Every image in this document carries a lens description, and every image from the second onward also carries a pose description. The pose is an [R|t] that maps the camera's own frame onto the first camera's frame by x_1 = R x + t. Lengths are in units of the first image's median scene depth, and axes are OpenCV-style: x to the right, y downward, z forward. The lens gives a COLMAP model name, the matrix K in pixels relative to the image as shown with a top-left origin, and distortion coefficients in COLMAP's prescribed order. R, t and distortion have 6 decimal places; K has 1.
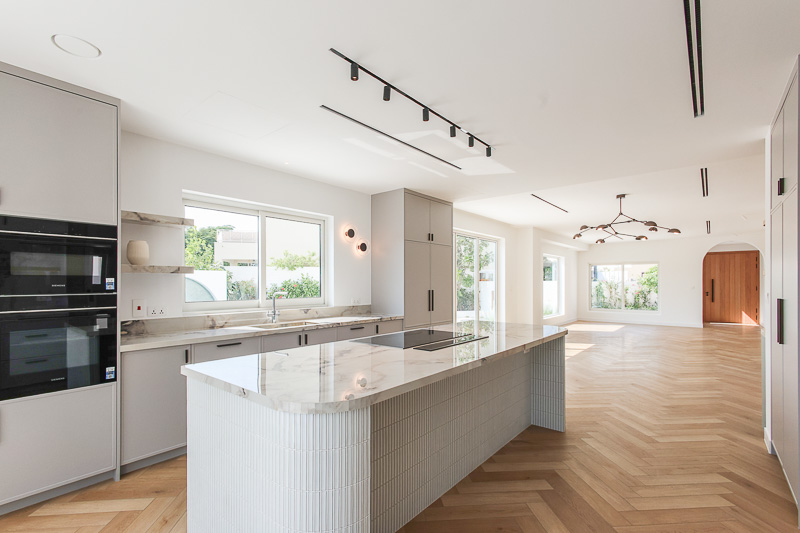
lens RADIAL K [[373.6, 0, 399.8], [0, 373.6, 270.9], [0, 0, 1]] dist [0.002160, 0.001354]
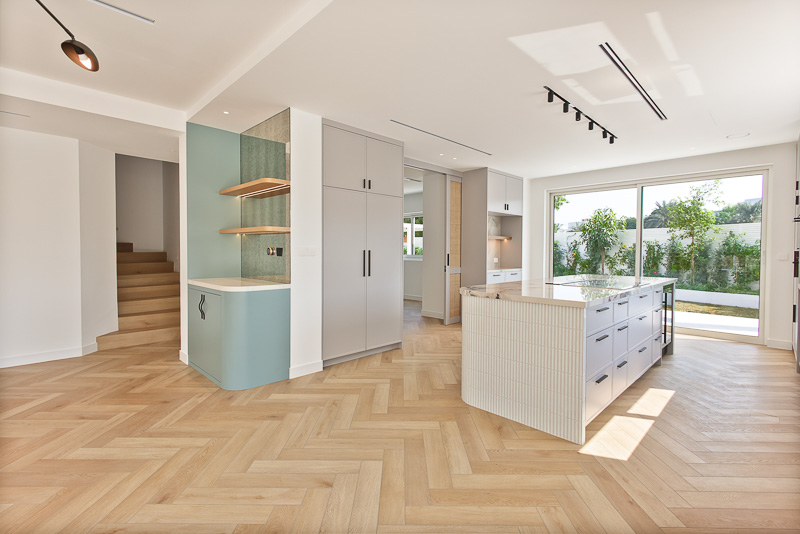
lens RADIAL K [[373.6, 0, 399.6], [0, 373.6, 265.1], [0, 0, 1]] dist [0.002160, 0.001354]
pose [[-0.994002, -0.010462, 0.108862, 0.472862], [-0.008860, 0.999845, 0.015186, 0.079719], [-0.109004, 0.014130, -0.993941, 1.843149]]
